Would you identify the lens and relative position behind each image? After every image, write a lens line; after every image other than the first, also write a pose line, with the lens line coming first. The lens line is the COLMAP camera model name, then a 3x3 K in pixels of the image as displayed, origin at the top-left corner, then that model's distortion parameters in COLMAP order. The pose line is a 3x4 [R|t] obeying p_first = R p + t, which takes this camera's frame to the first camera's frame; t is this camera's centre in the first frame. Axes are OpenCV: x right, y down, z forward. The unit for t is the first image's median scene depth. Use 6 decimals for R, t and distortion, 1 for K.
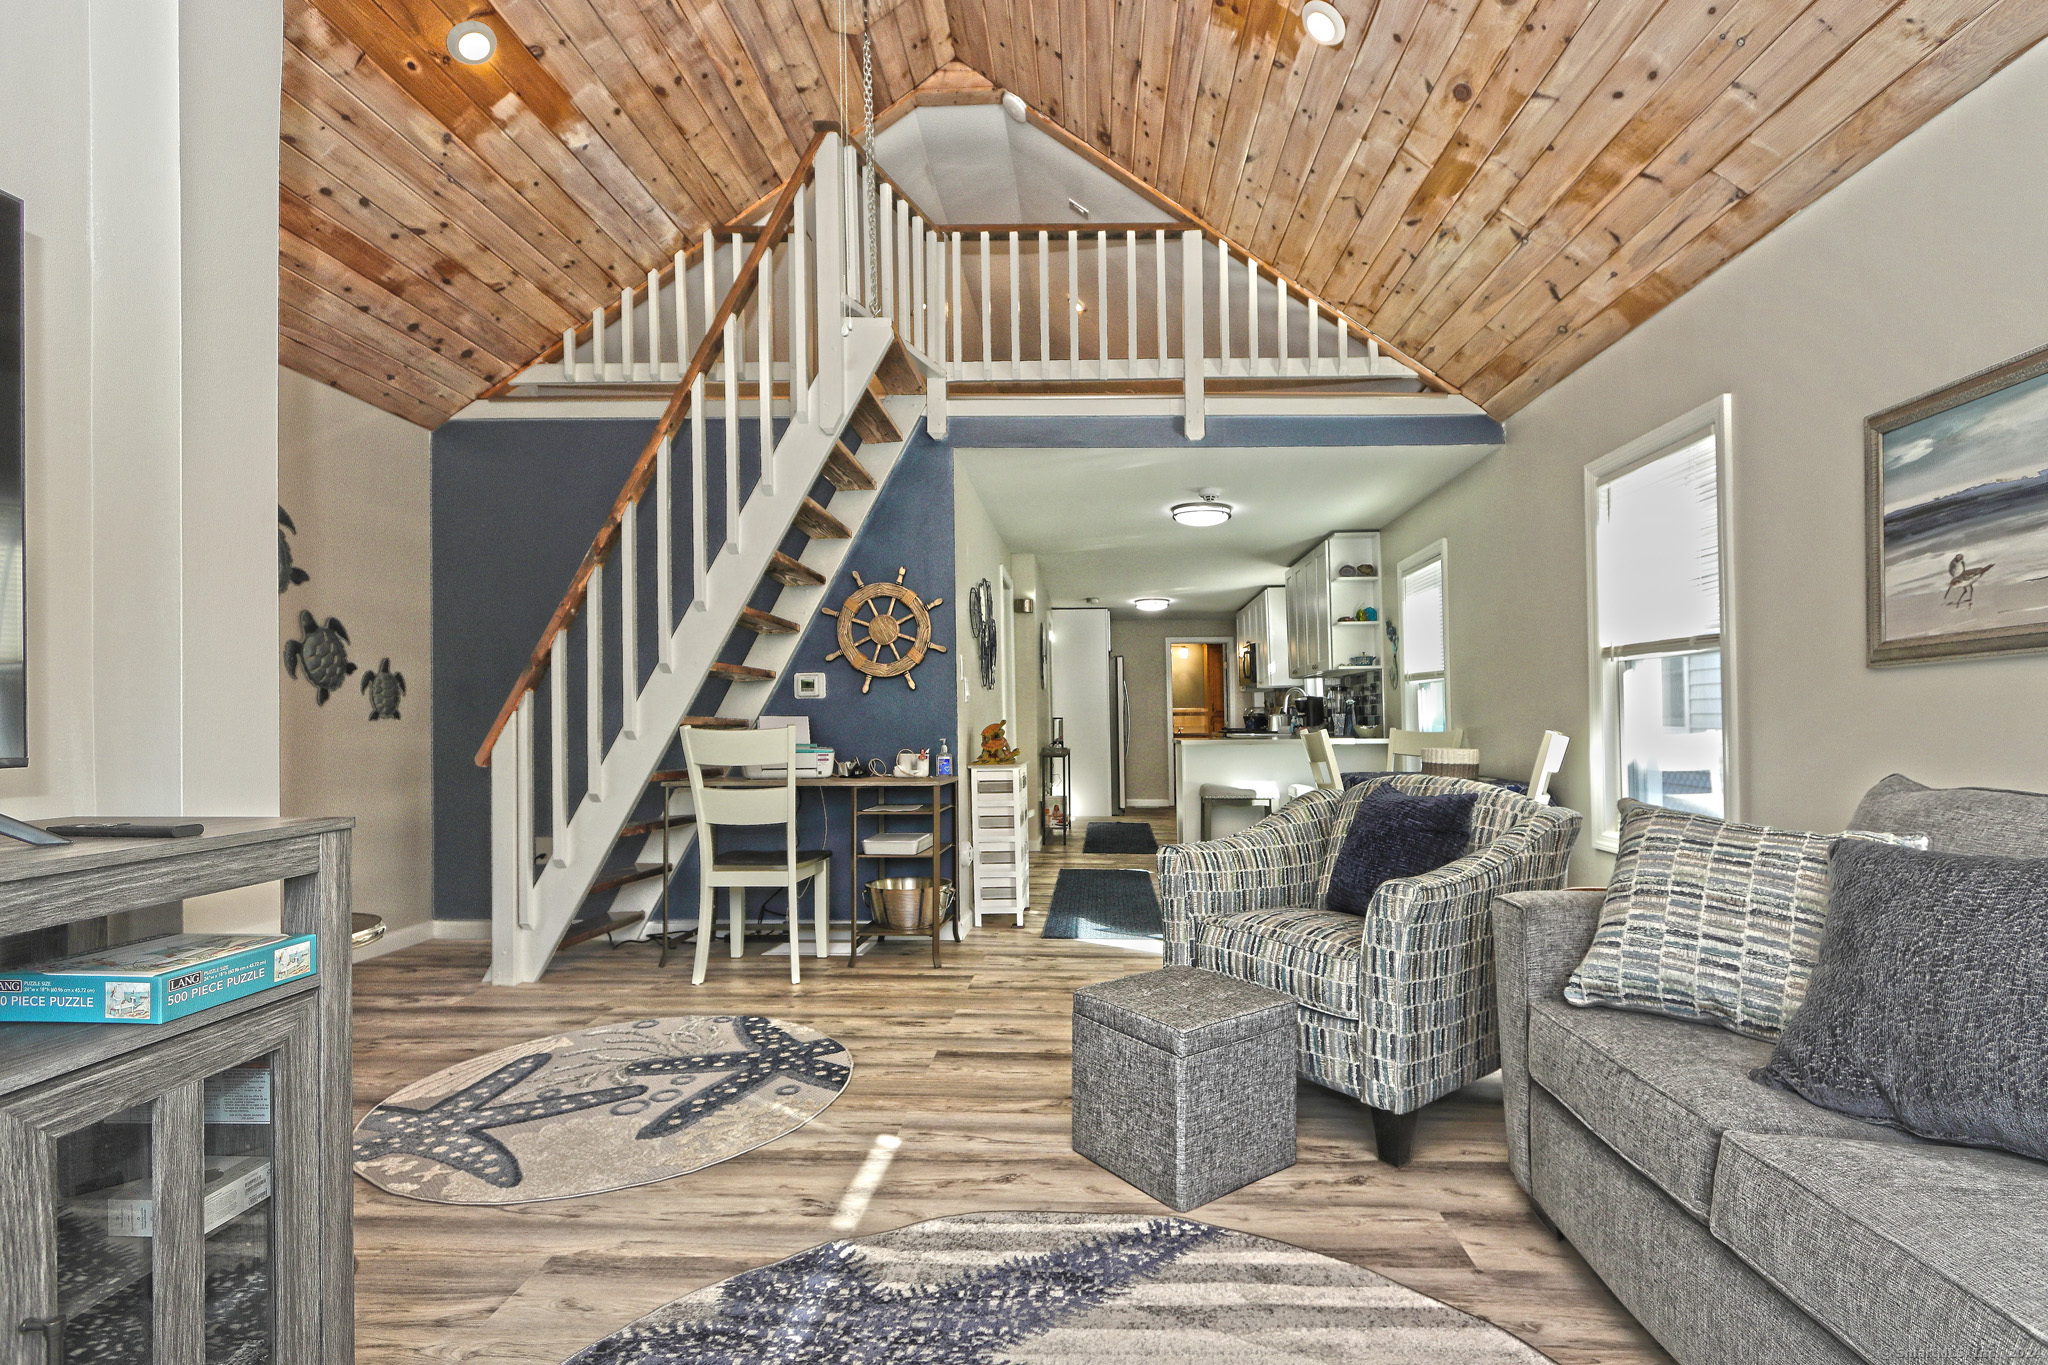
lens RADIAL K [[964.5, 0, 1075.6], [0, 964.5, 730.9], [0, 0, 1]] dist [-0.002083, -0.000272]
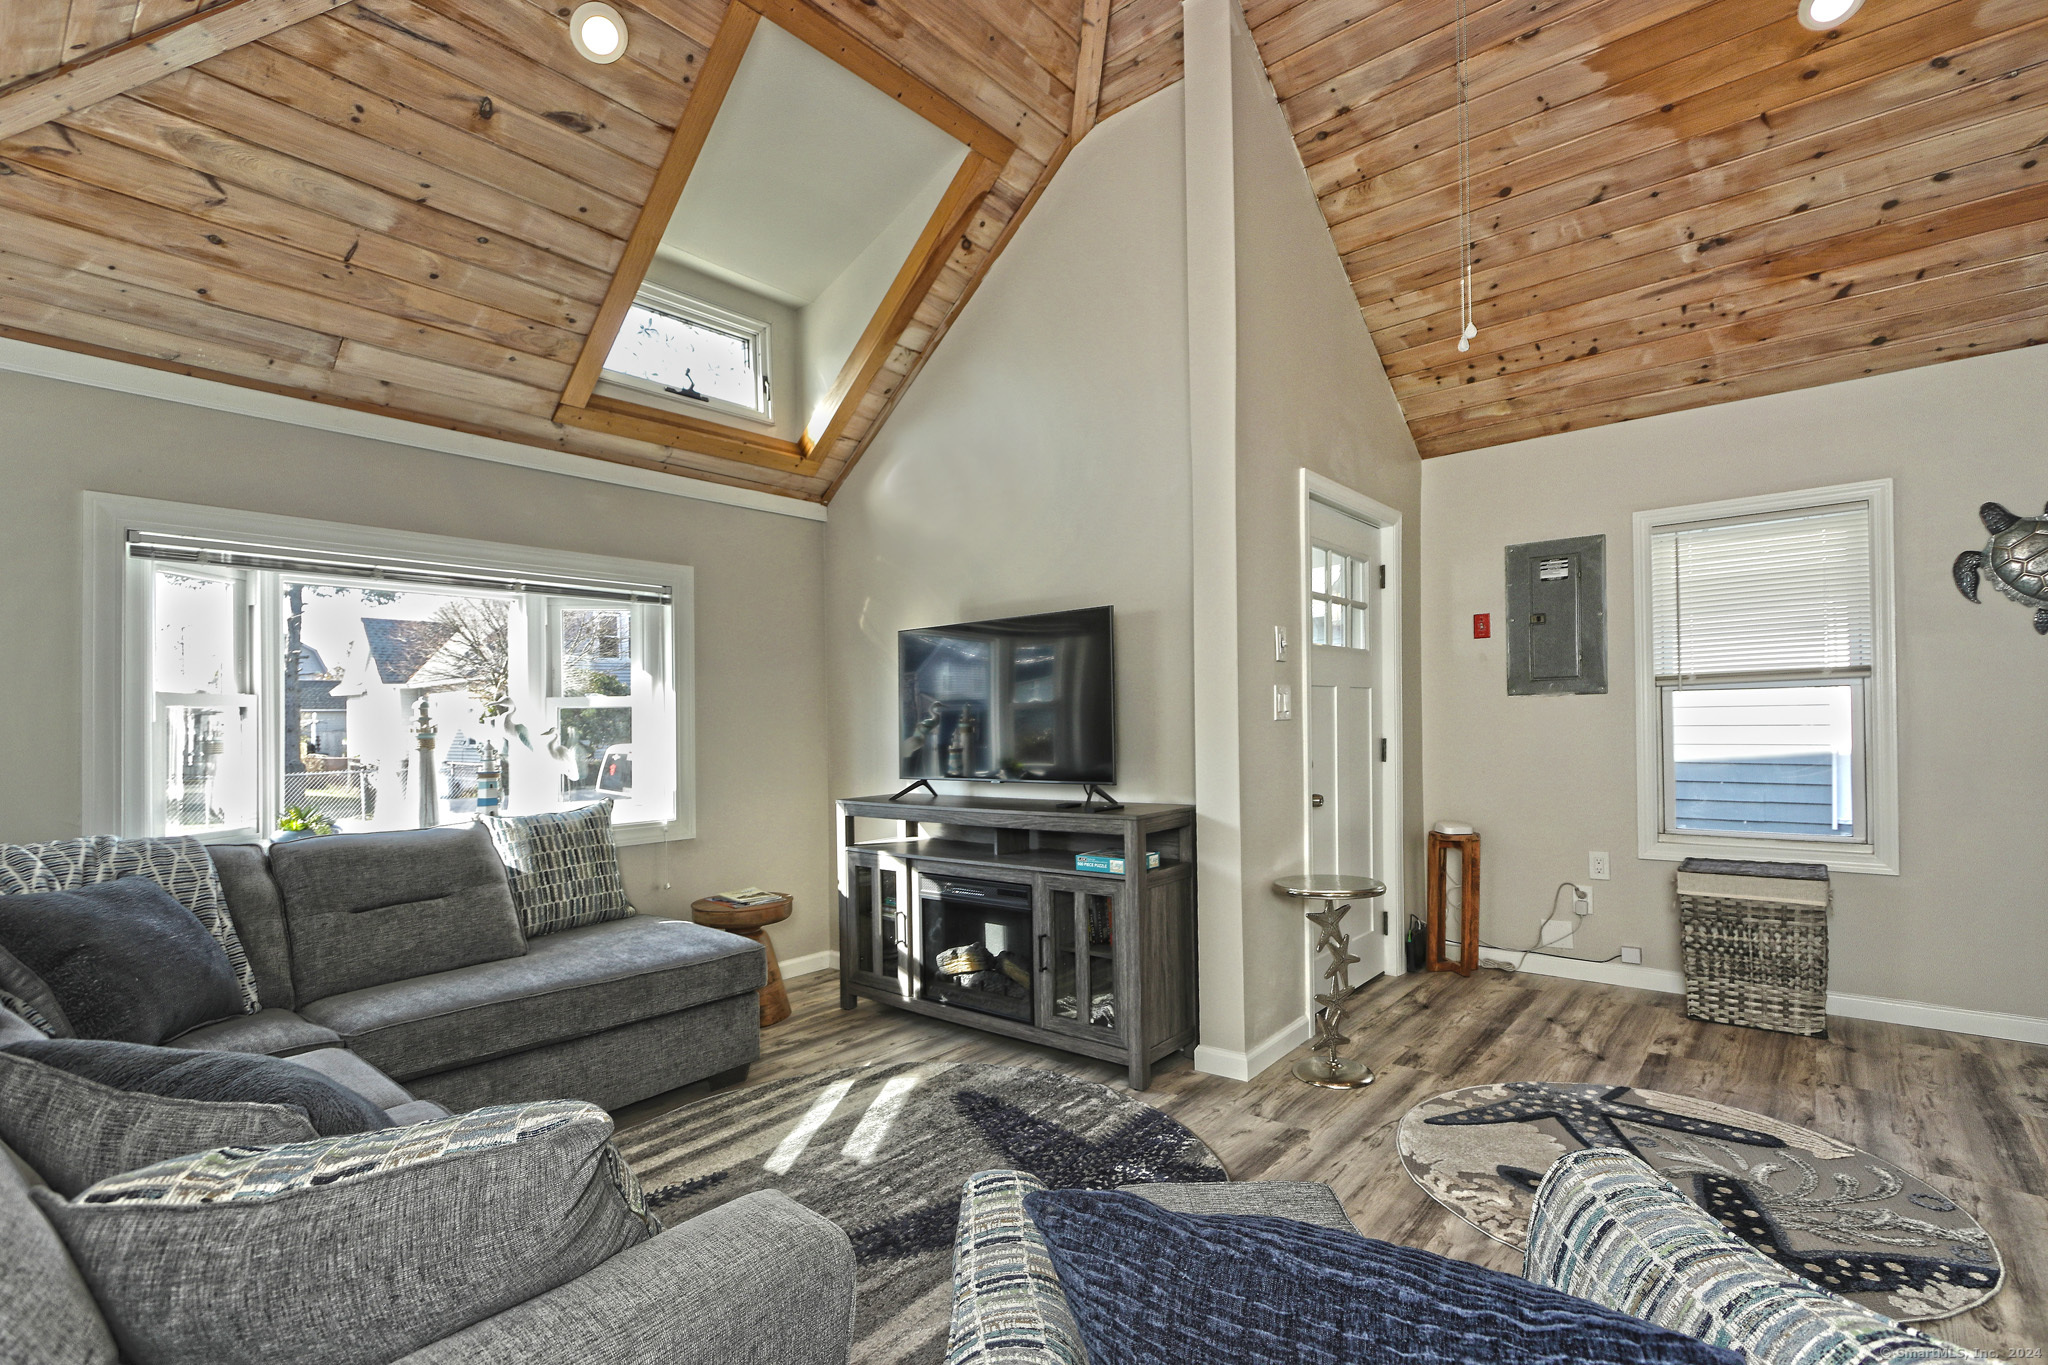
lens RADIAL K [[964.5, 0, 1029.9], [0, 964.5, 695.7], [0, 0, 1]] dist [-0.002083, -0.000272]
pose [[-0.625030, 0.005868, -0.780578, 0.611185], [0.018894, 0.999793, -0.007613, -0.090047], [0.780372, -0.019507, -0.625011, 1.089679]]
